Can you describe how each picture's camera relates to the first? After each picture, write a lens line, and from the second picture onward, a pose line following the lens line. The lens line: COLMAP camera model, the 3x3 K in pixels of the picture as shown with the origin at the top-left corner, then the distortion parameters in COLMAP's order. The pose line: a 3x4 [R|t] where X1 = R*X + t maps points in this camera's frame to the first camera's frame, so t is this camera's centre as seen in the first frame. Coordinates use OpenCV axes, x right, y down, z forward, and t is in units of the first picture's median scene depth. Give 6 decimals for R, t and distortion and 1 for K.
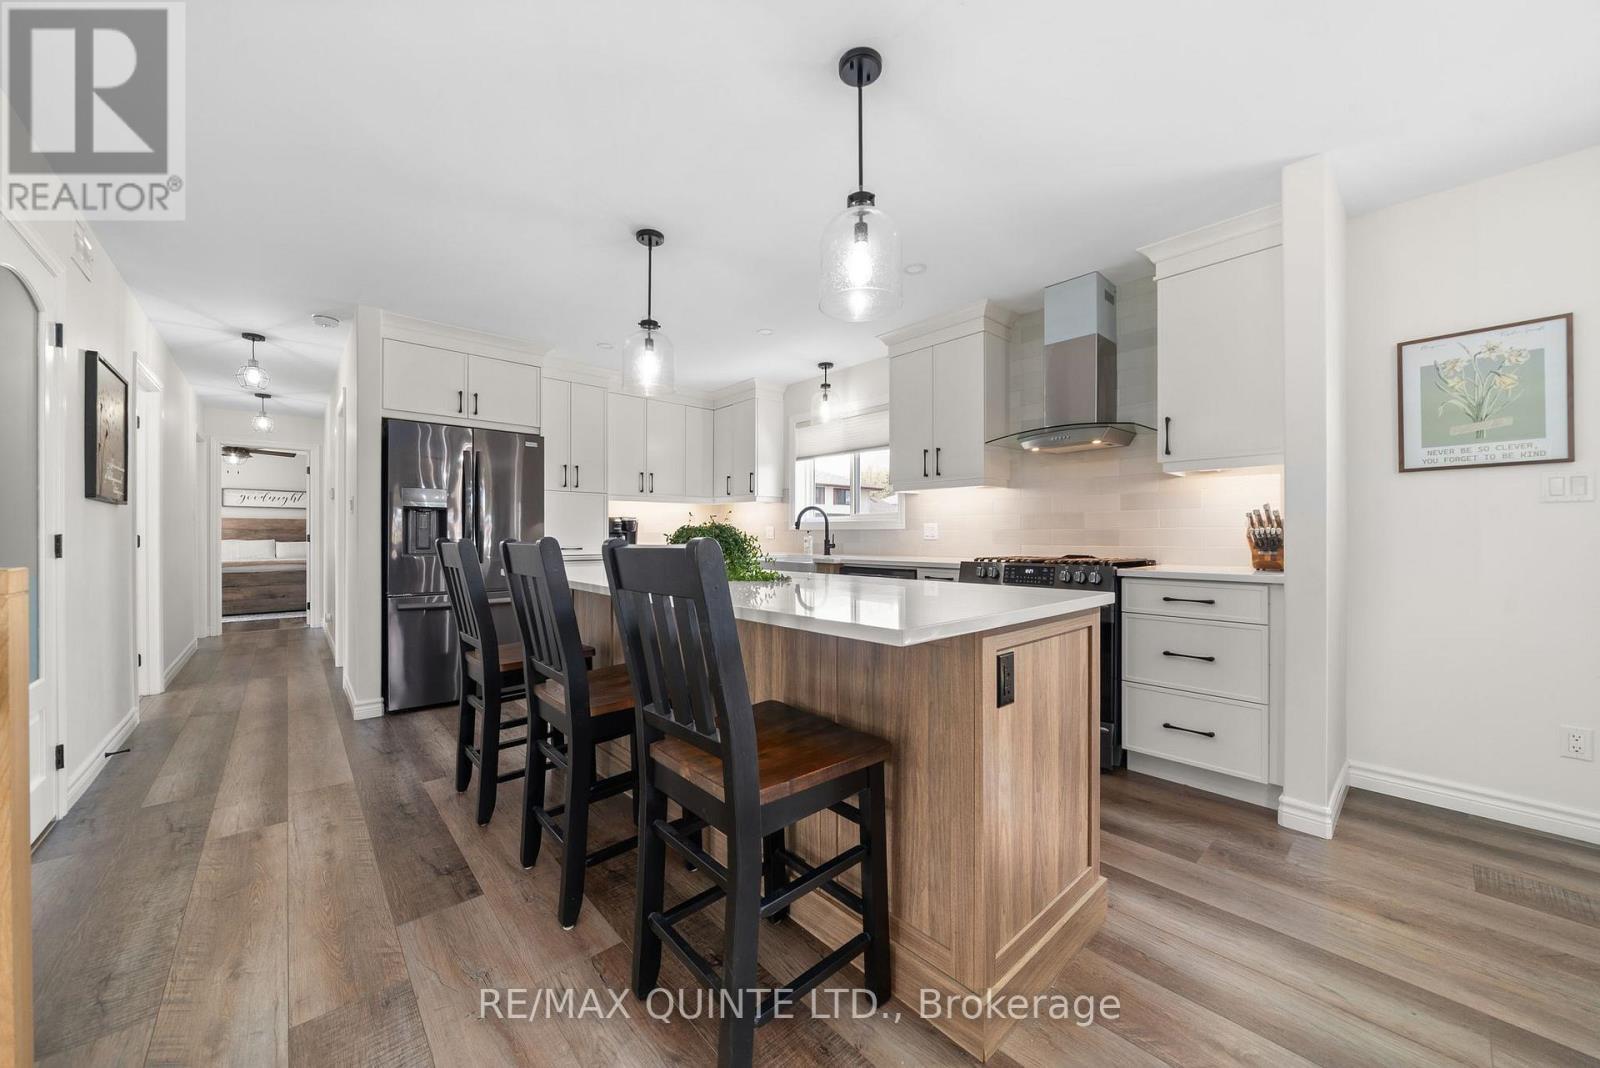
lens RADIAL K [[564.4, 0, 787.4], [0, 564.4, 546.5], [0, 0, 1]] dist [-0.000782, -0.000008]
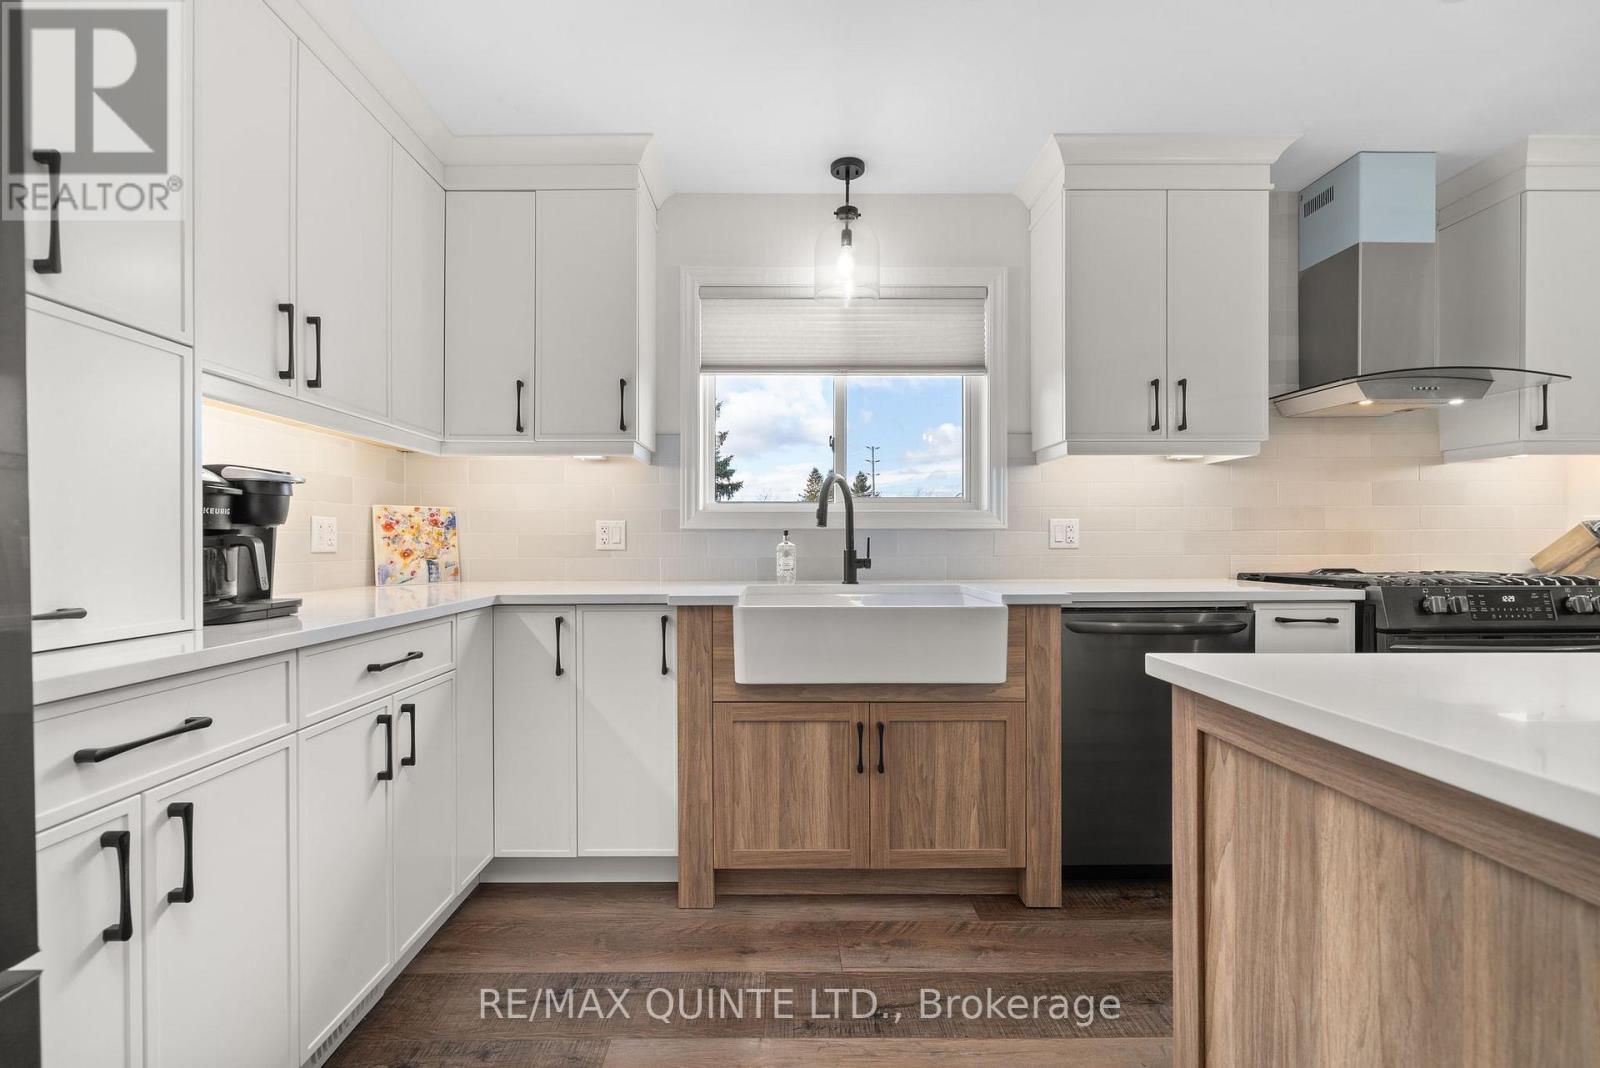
lens RADIAL K [[564.4, 0, 787.4], [0, 564.4, 546.5], [0, 0, 1]] dist [-0.000782, -0.000008]
pose [[0.652705, -0.001490, 0.757611, -0.395584], [0.019136, 0.999711, -0.014520, -0.012528], [-0.757370, 0.023975, 0.652545, 0.952595]]
